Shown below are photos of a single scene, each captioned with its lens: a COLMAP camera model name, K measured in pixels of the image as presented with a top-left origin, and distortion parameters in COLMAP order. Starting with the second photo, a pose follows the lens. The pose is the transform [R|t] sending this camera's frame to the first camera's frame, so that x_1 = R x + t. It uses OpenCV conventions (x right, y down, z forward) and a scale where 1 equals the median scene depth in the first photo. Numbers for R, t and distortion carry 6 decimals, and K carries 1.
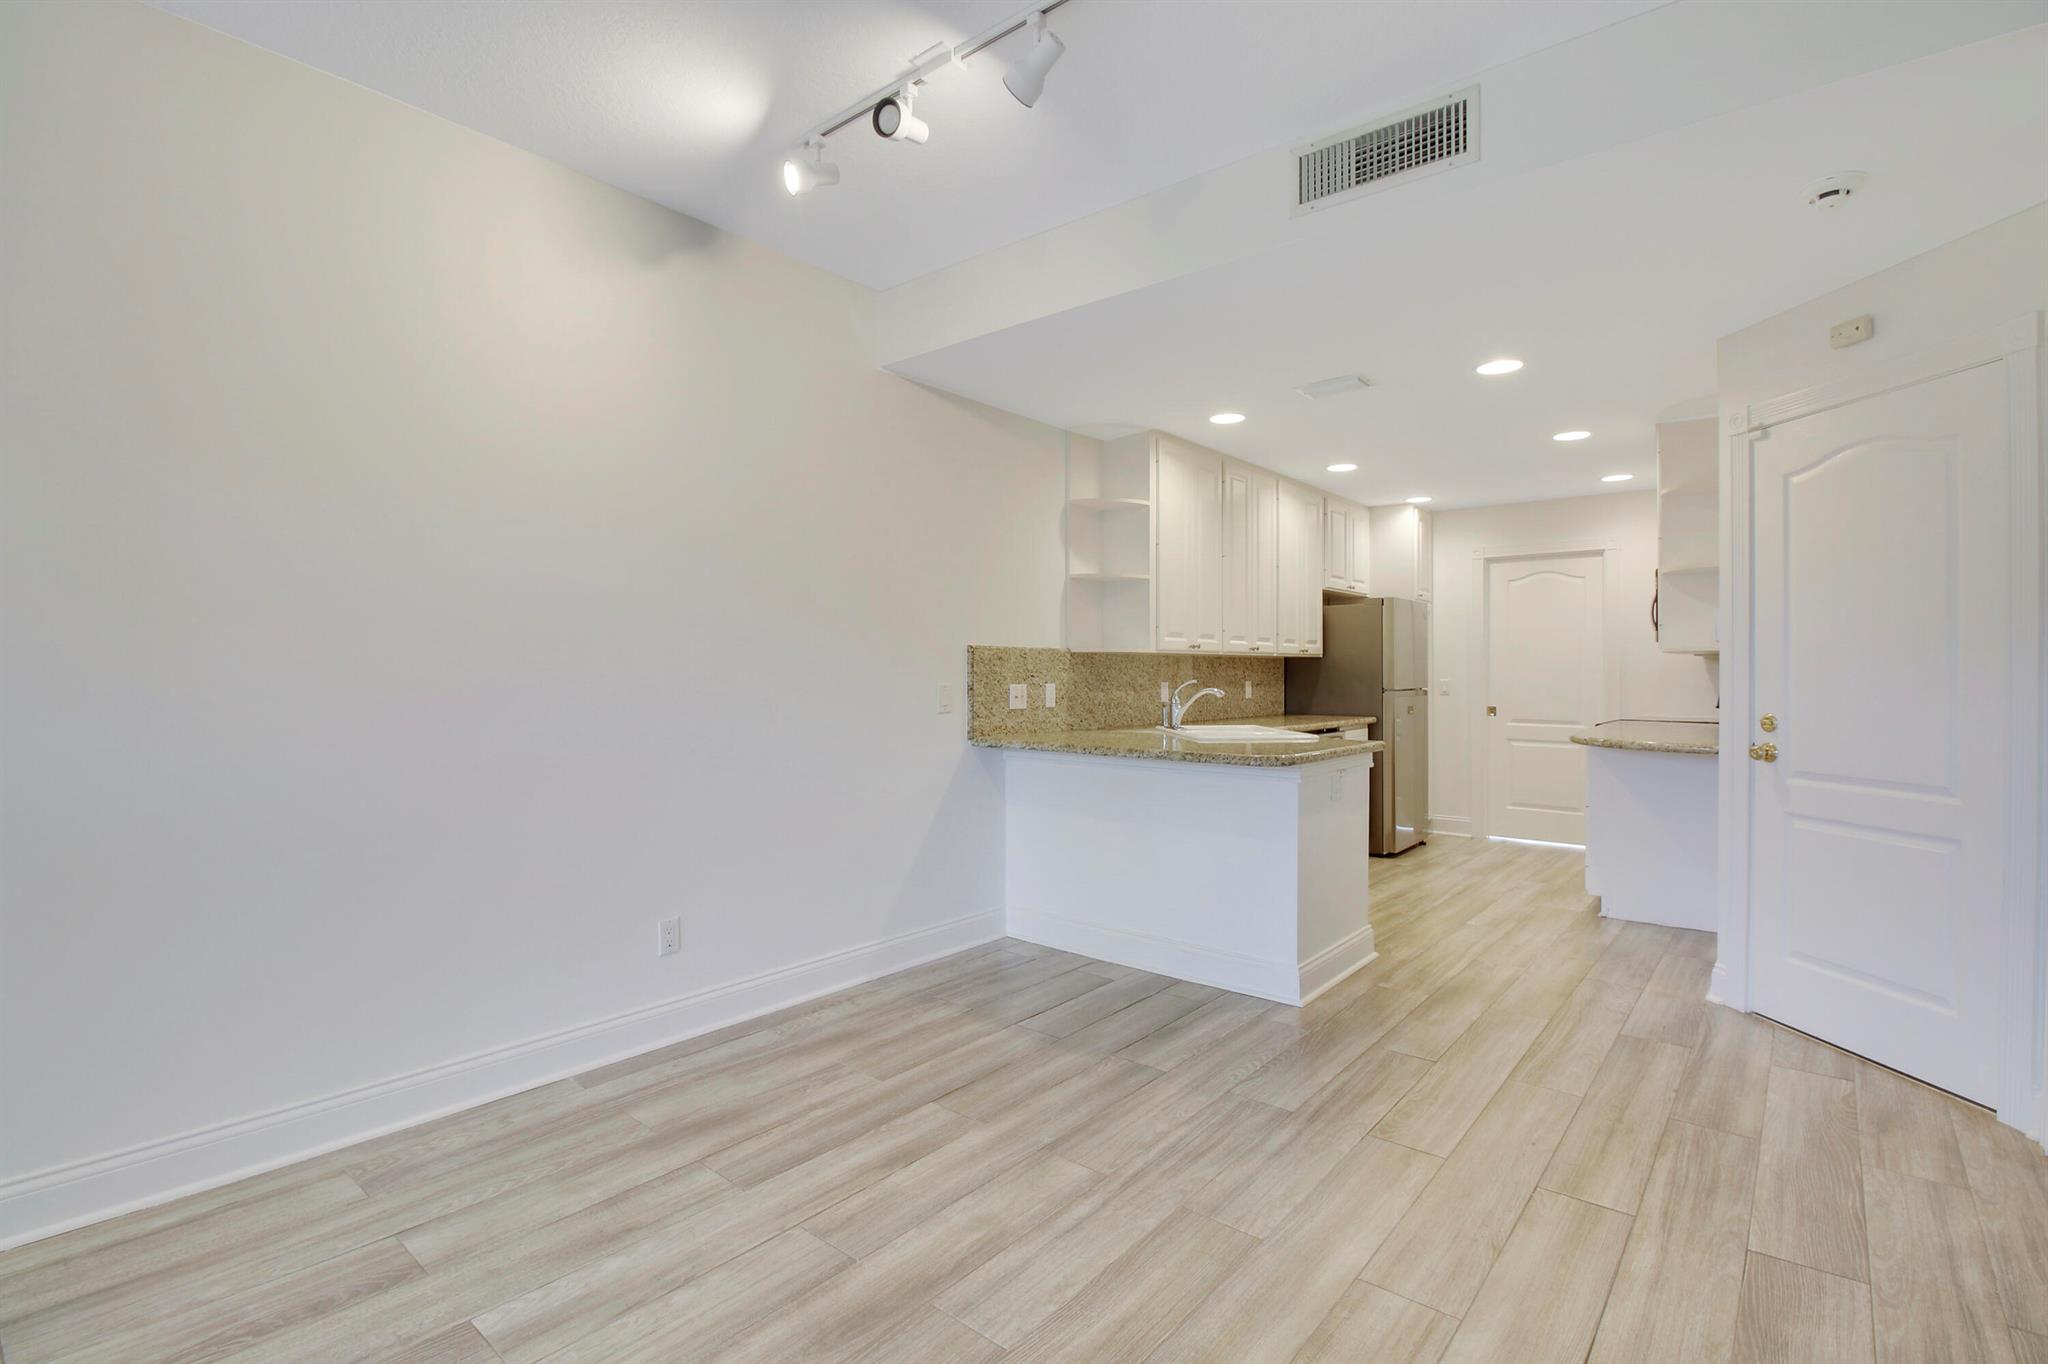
lens RADIAL K [[956.8, 0, 1045.1], [0, 956.8, 673.6], [0, 0, 1]] dist [-0.001859, -0.000172]
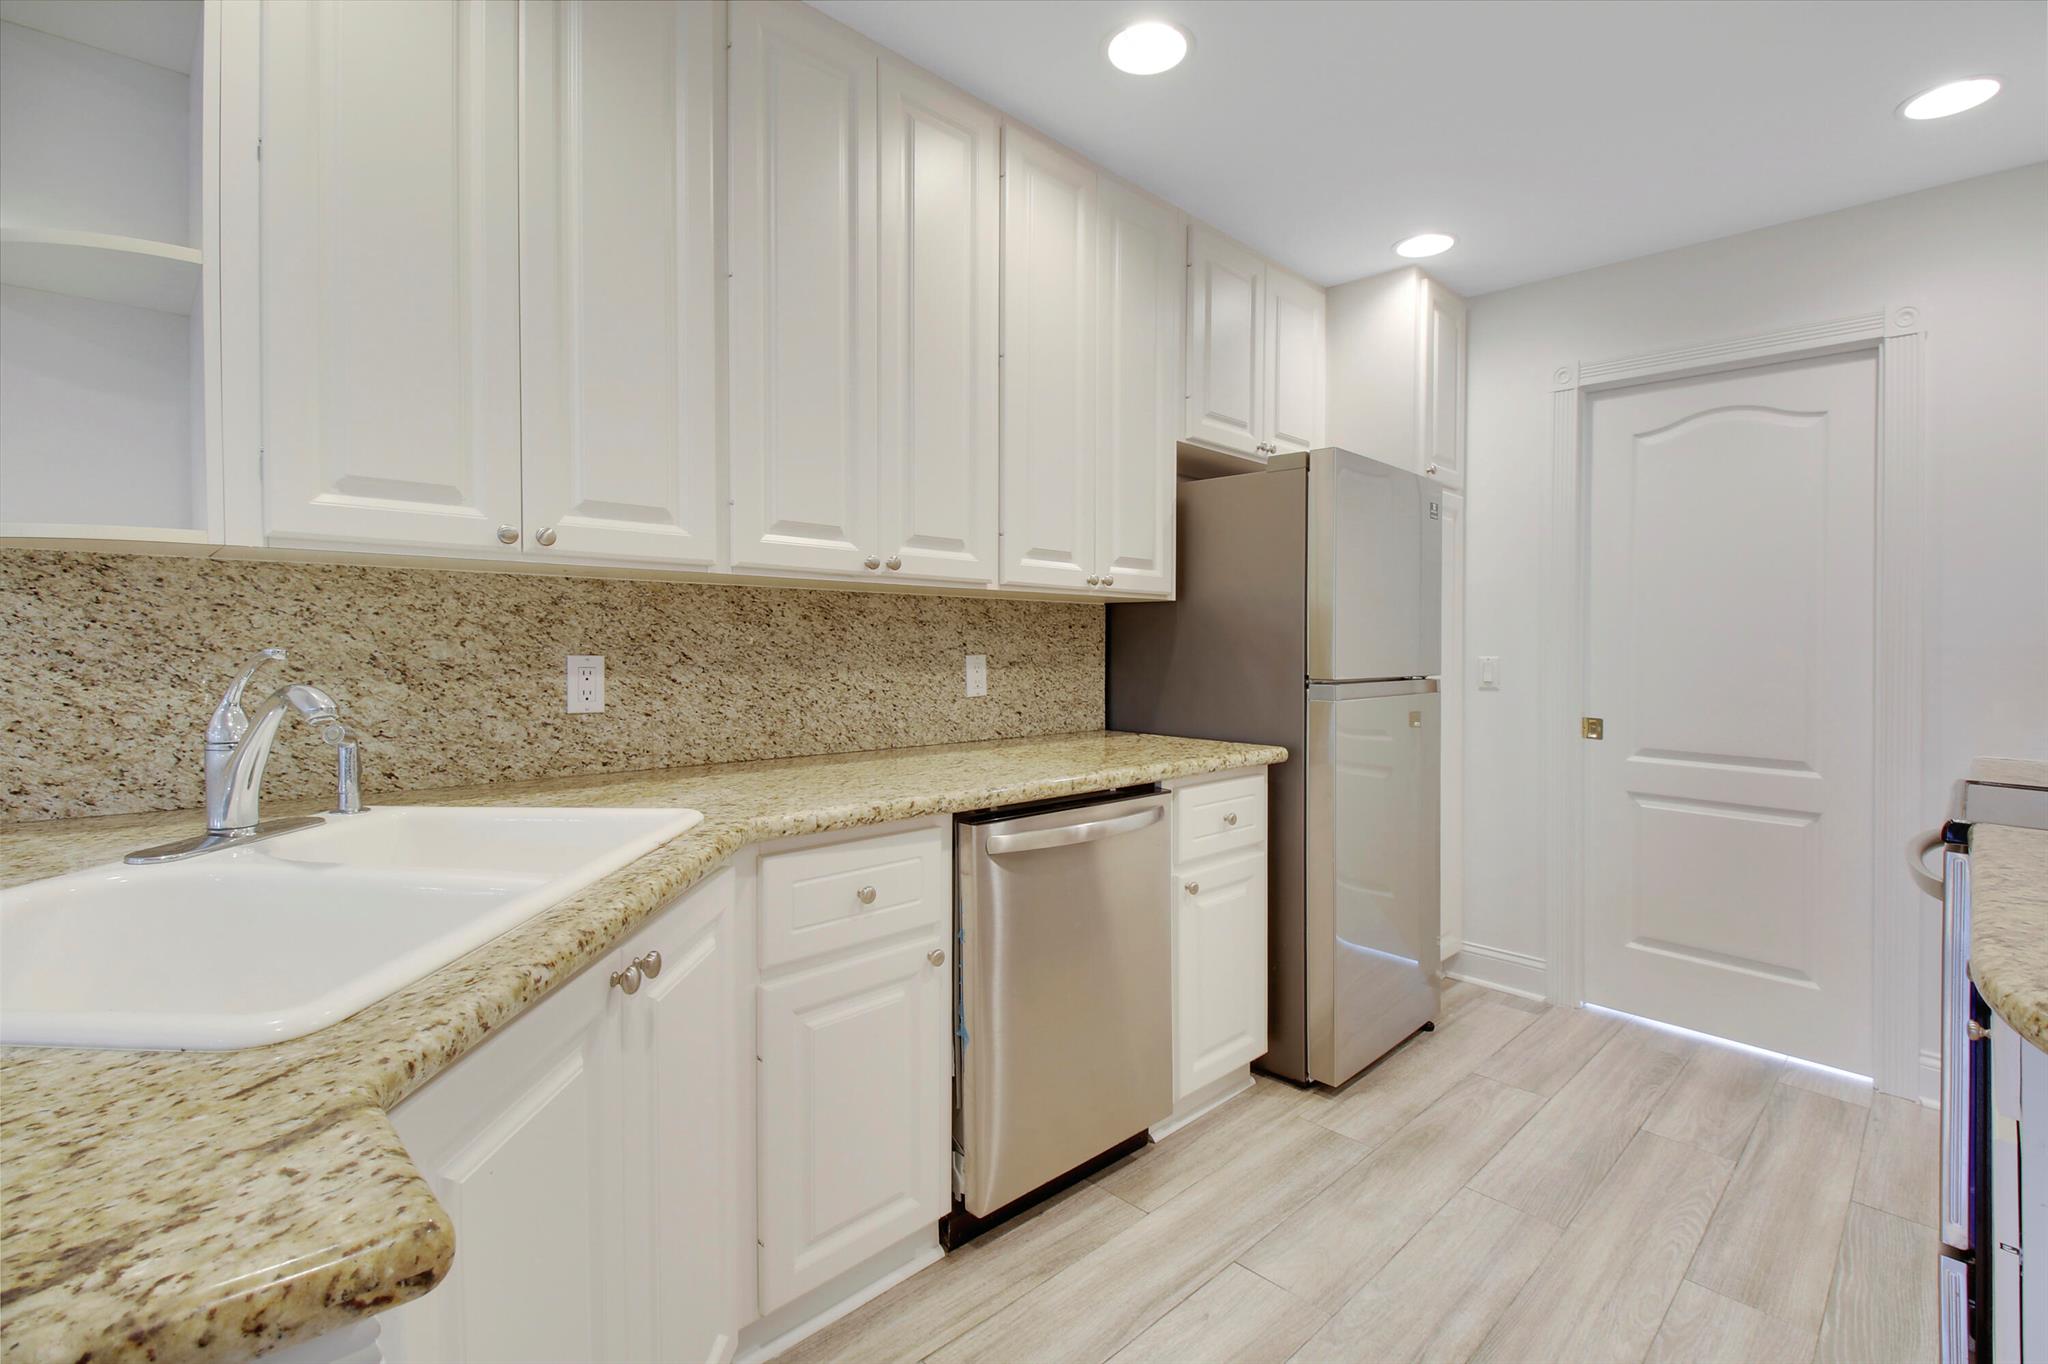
lens RADIAL K [[902.3, 0, 1052.2], [0, 902.3, 653.9], [0, 0, 1]] dist [0.002994, -0.008936]
pose [[0.993360, 0.009407, -0.114664, 0.359987], [-0.008478, 0.999927, 0.008583, 0.004299], [0.114737, -0.007554, 0.993367, 0.755190]]
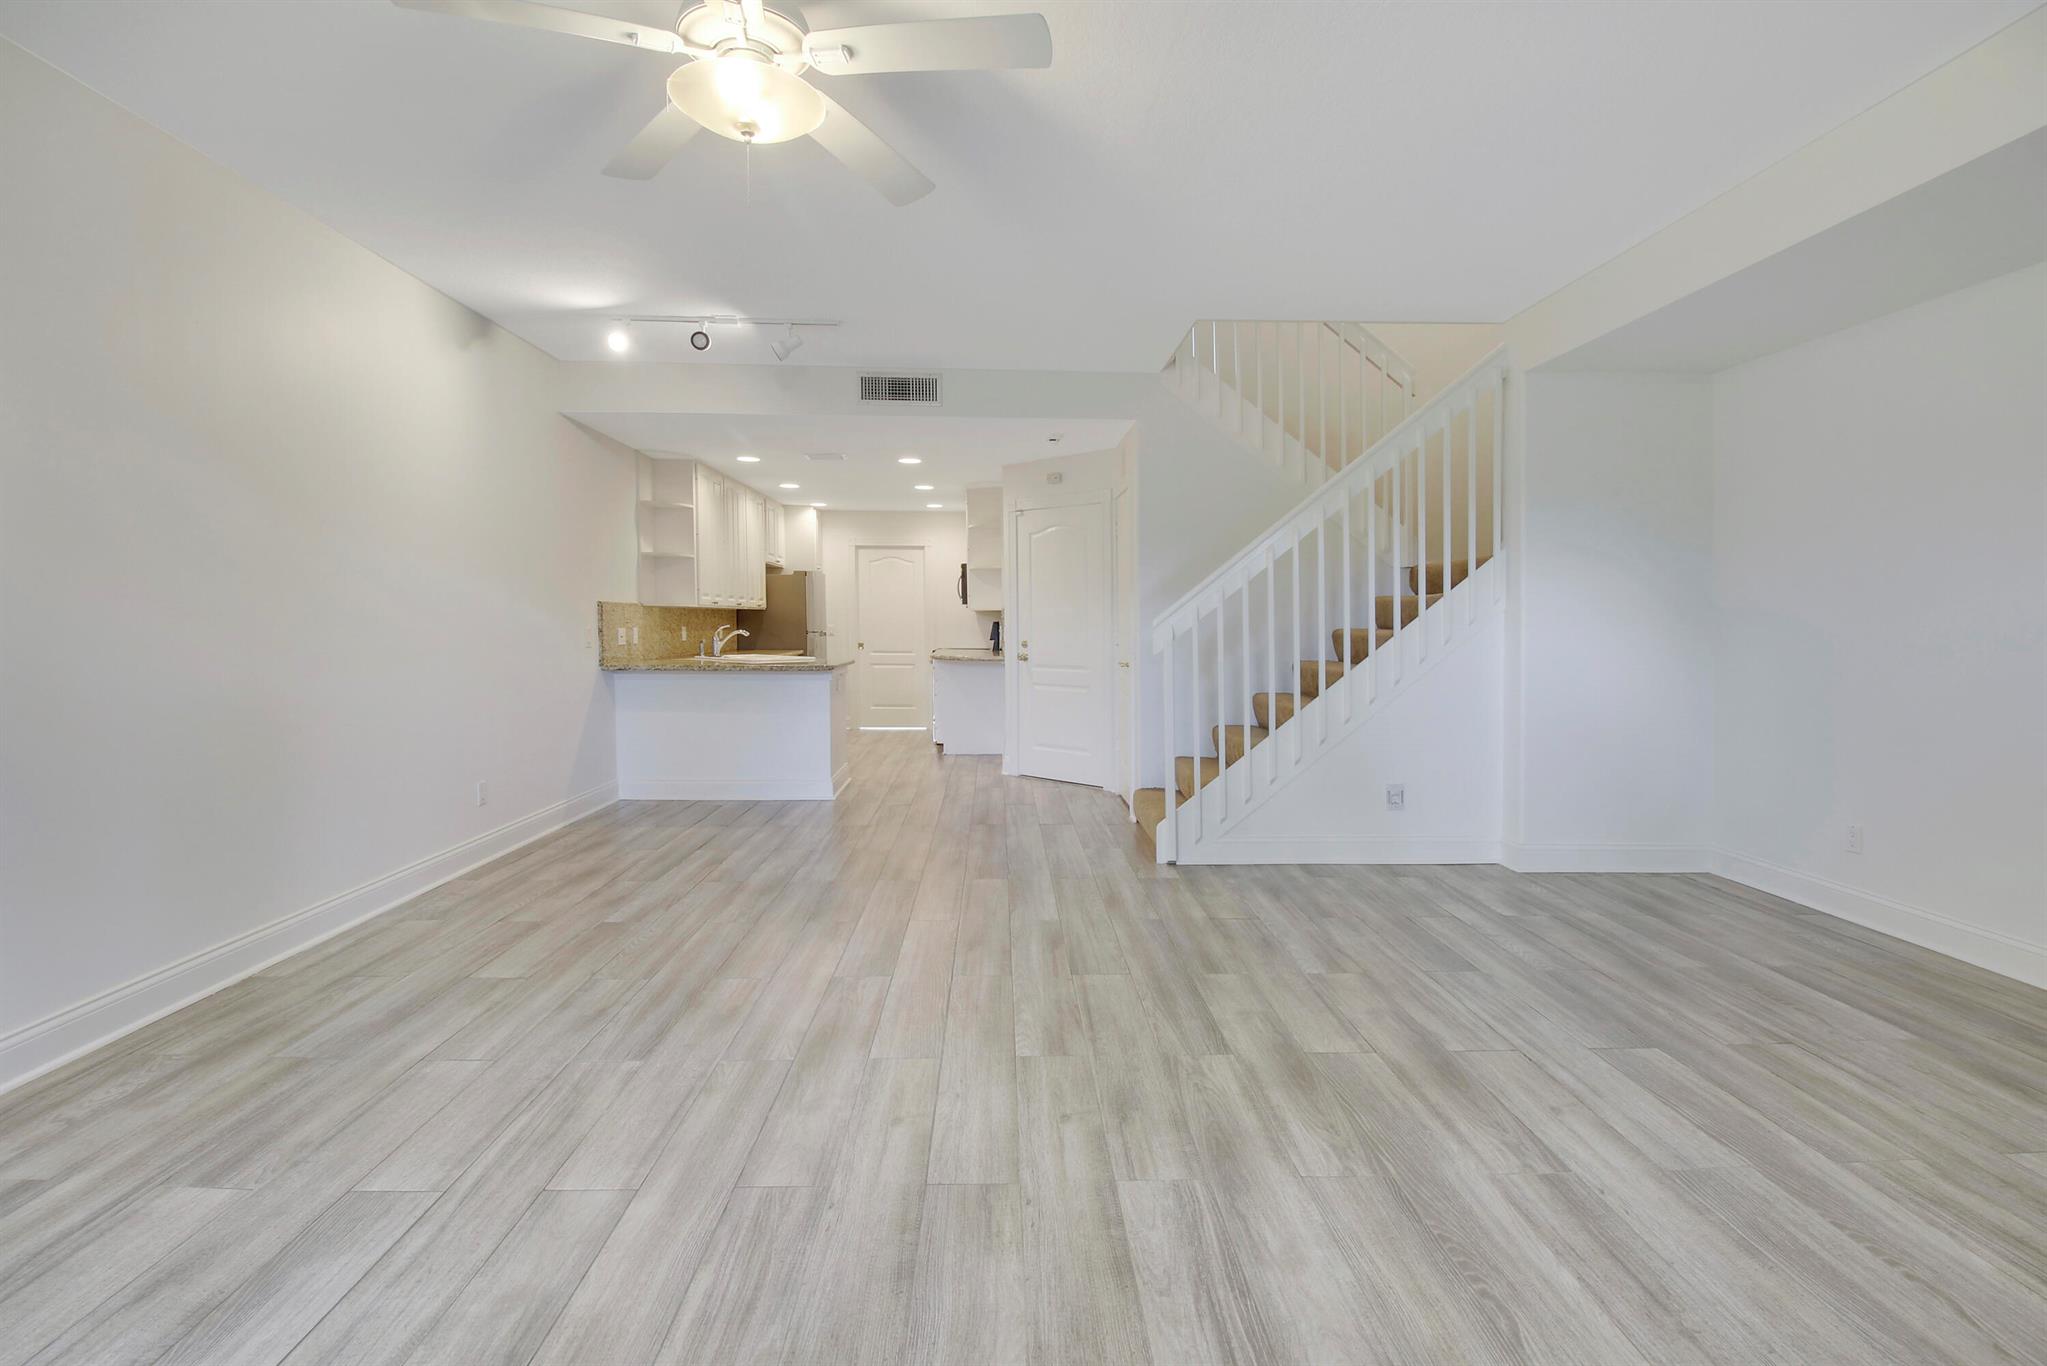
lens RADIAL K [[952.2, 0, 1025.0], [0, 952.2, 643.4], [0, 0, 1]] dist [-0.000296, -0.009162]
pose [[0.751351, -0.013300, 0.659769, -0.469881], [-0.001790, 0.999752, 0.022192, 0.001304], [-0.659901, -0.017855, 0.751141, -0.442854]]
